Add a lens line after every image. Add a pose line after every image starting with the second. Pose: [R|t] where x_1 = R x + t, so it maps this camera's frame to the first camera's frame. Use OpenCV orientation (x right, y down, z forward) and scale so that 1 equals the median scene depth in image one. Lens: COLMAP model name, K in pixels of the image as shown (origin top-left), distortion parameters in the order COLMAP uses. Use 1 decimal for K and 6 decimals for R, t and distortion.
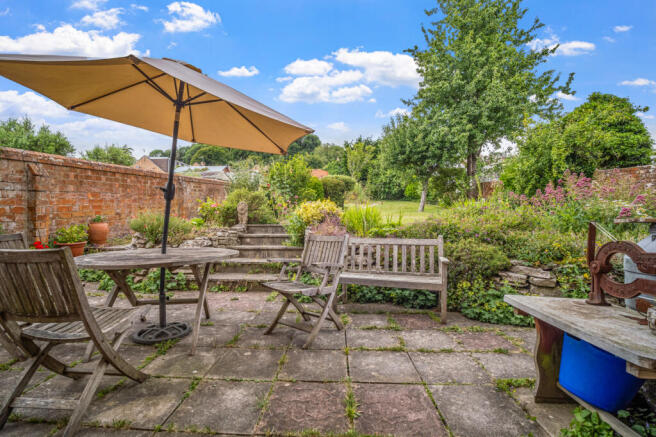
lens RADIAL K [[295.6, 0, 325.9], [0, 295.6, 217.6], [0, 0, 1]] dist [-0.028125, 0.000102]
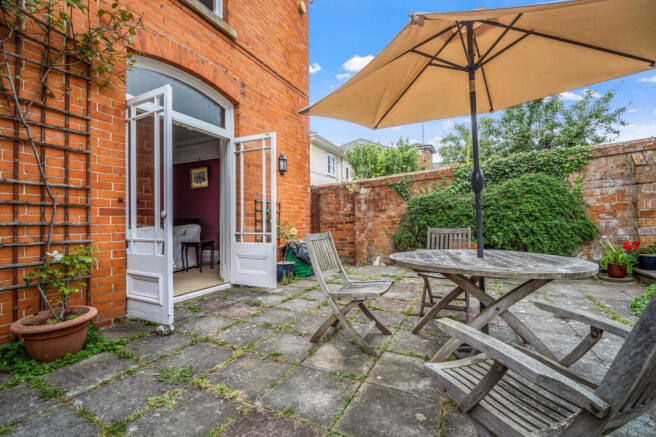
lens RADIAL K [[295.6, 0, 325.9], [0, 295.6, 217.6], [0, 0, 1]] dist [-0.028125, 0.000102]
pose [[-0.427978, -0.006709, -0.903764, 0.195172], [0.016207, 0.999755, -0.015097, 0.009258], [0.903644, -0.021109, -0.427765, 0.507951]]
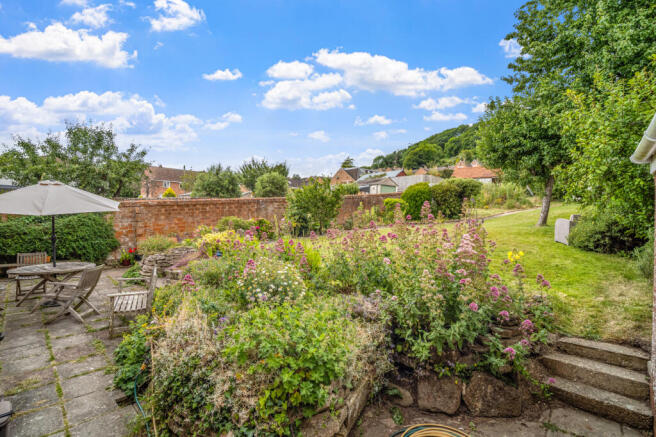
lens RADIAL K [[295.6, 0, 325.9], [0, 295.6, 217.6], [0, 0, 1]] dist [-0.028125, 0.000102]
pose [[0.737194, 0.002457, -0.675677, 1.246273], [0.005500, 0.999938, 0.009637, -0.130574], [0.675659, -0.010821, 0.737135, 0.416292]]
